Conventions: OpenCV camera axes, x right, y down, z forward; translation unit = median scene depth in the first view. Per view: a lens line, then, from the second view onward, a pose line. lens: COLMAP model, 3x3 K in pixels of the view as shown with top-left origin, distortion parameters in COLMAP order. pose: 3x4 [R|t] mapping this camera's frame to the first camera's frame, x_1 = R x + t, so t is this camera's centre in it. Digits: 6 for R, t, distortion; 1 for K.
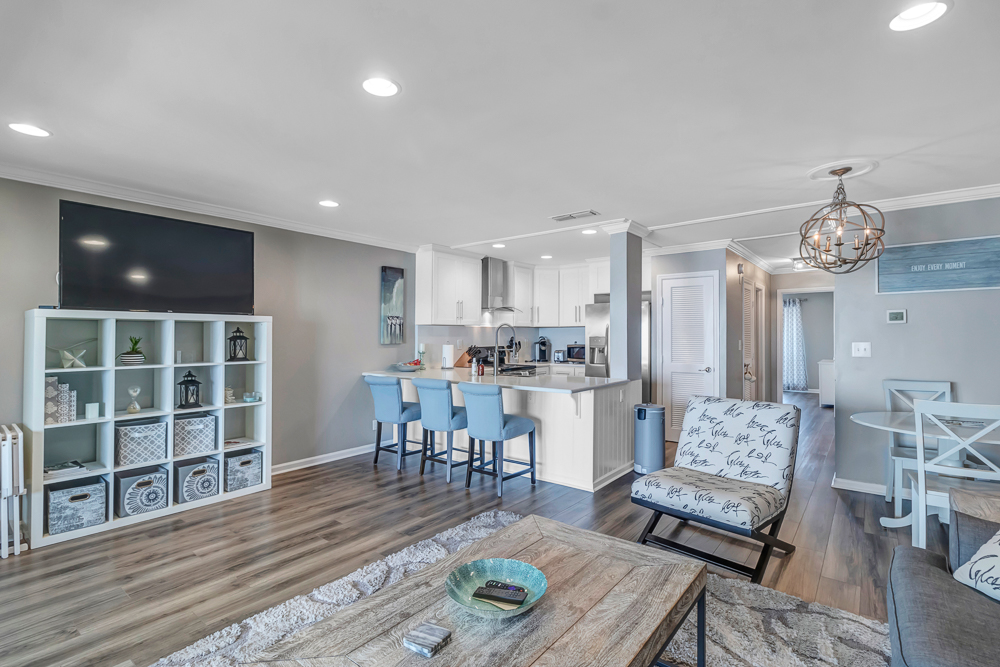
lens RADIAL K [[455.2, 0, 526.4], [0, 455.2, 329.9], [0, 0, 1]] dist [-0.001944, -0.000495]
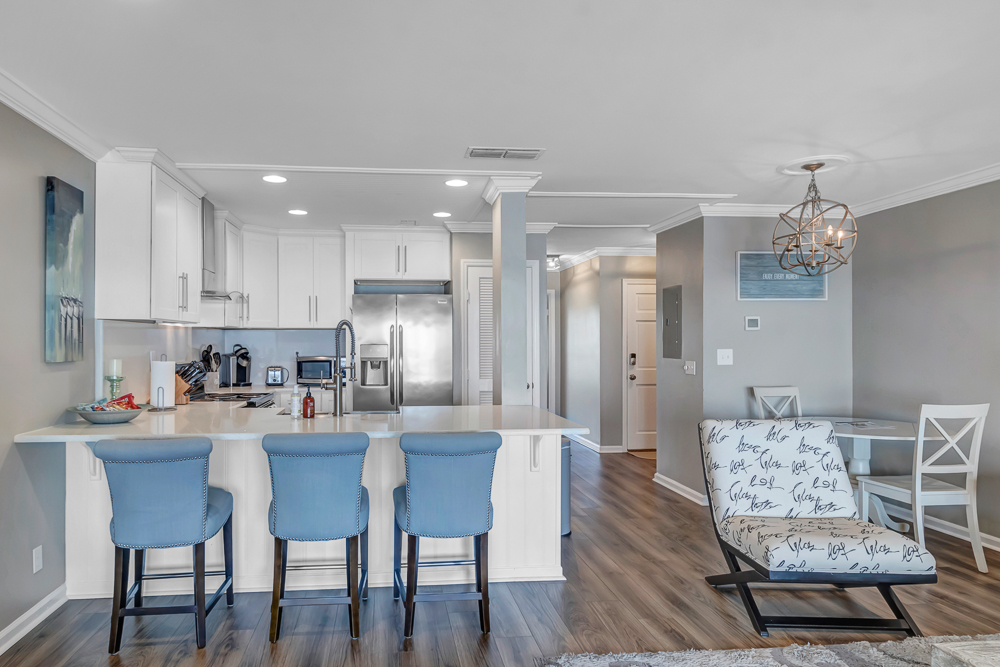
lens RADIAL K [[588.9, 0, 467.0], [0, 588.9, 340.5], [0, 0, 1]] dist [0.001834, 0.000411]
pose [[0.748844, 0.002339, 0.662742, -0.510551], [-0.008086, 0.999952, 0.005608, 0.006144], [-0.662697, -0.009558, 0.748827, 0.445941]]
